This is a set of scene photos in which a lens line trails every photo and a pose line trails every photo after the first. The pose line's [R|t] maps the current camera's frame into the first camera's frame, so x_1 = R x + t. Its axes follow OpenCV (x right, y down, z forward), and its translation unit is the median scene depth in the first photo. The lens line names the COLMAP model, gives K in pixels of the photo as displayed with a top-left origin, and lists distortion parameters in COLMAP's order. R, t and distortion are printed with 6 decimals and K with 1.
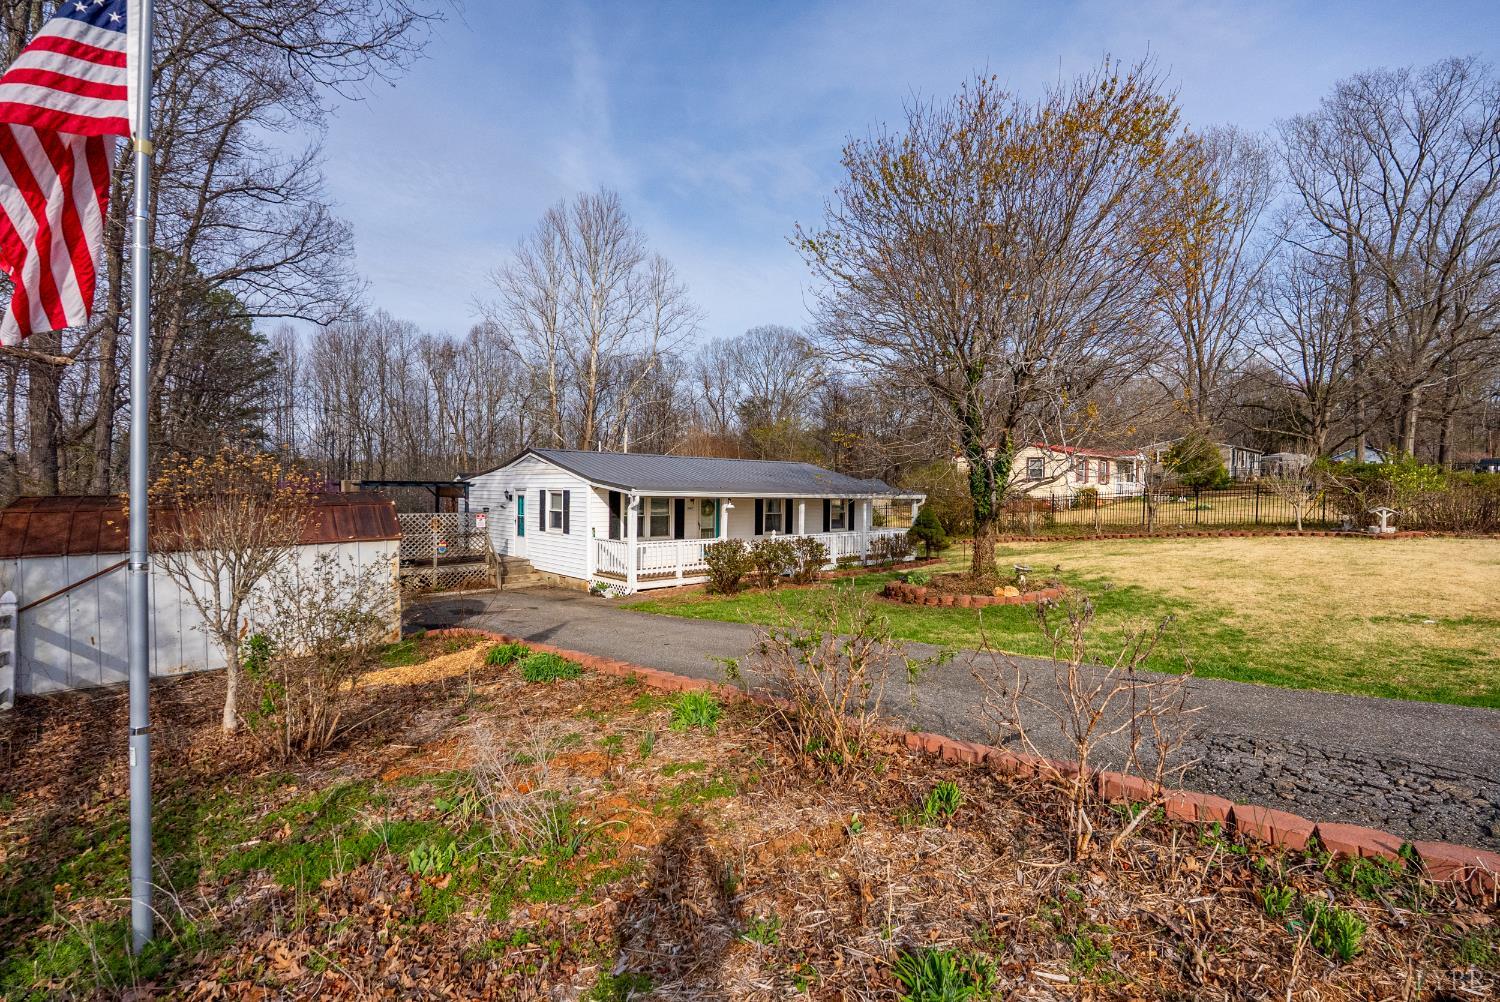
lens RADIAL K [[663.8, 0, 750.0], [0, 663.8, 501.0], [0, 0, 1]] dist [-0.000106, -0.000052]
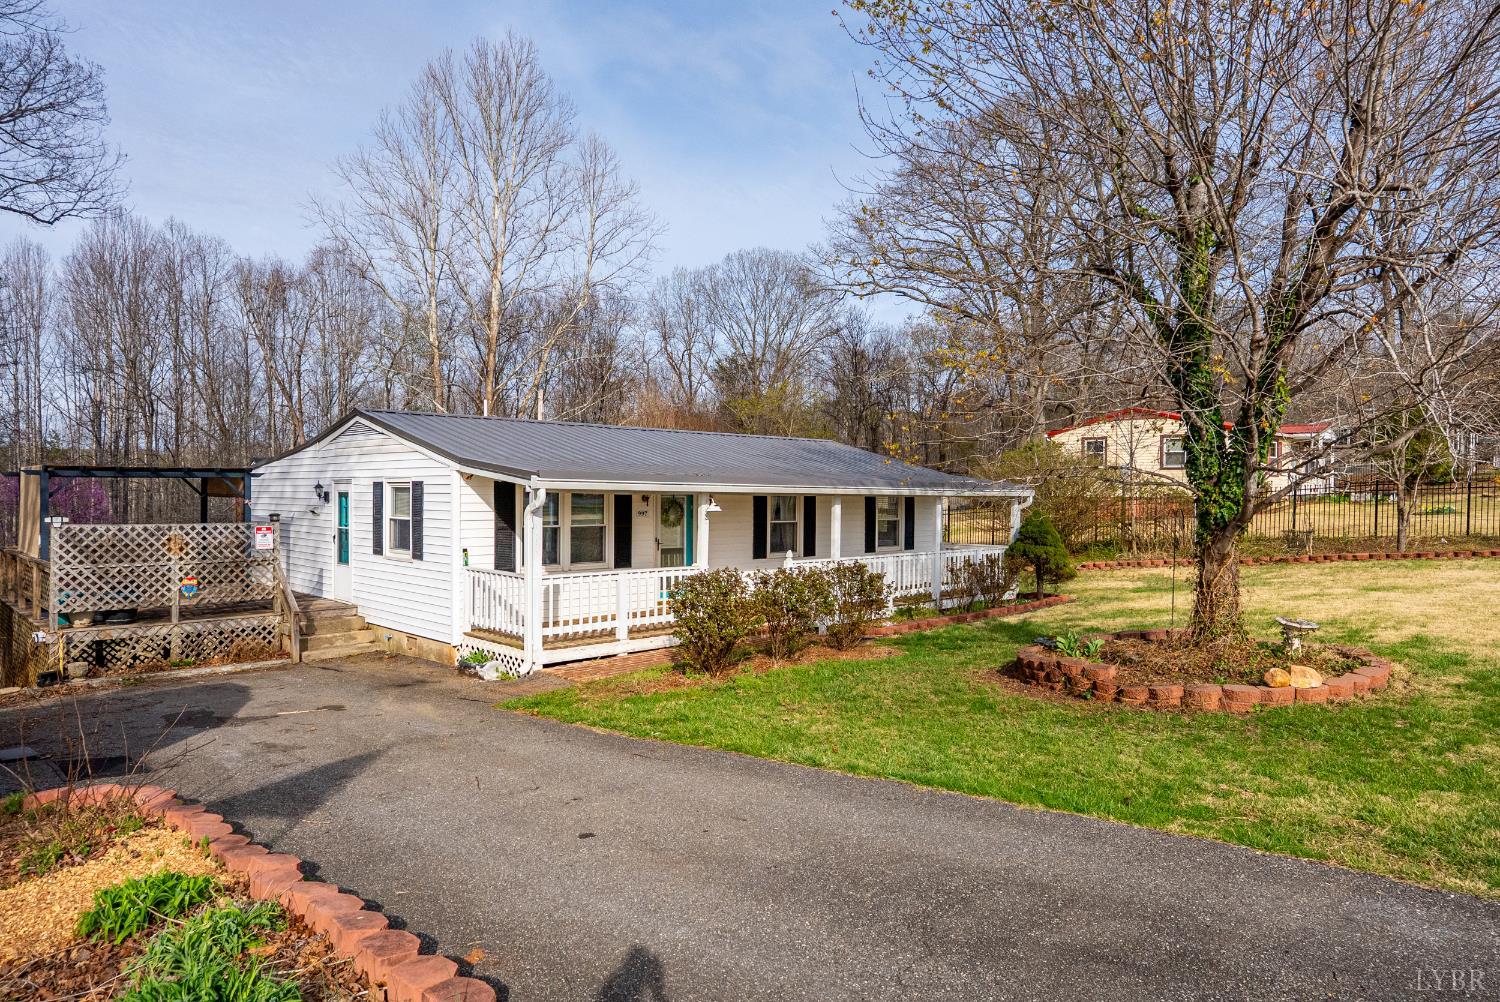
lens RADIAL K [[952.8, 0, 758.0], [0, 952.8, 479.6], [0, 0, 1]] dist [0.003683, 0.002258]
pose [[0.999486, -0.004028, 0.031805, -0.015307], [0.004914, 0.999601, -0.027826, 0.005089], [-0.031681, 0.027968, 0.999107, 0.166806]]
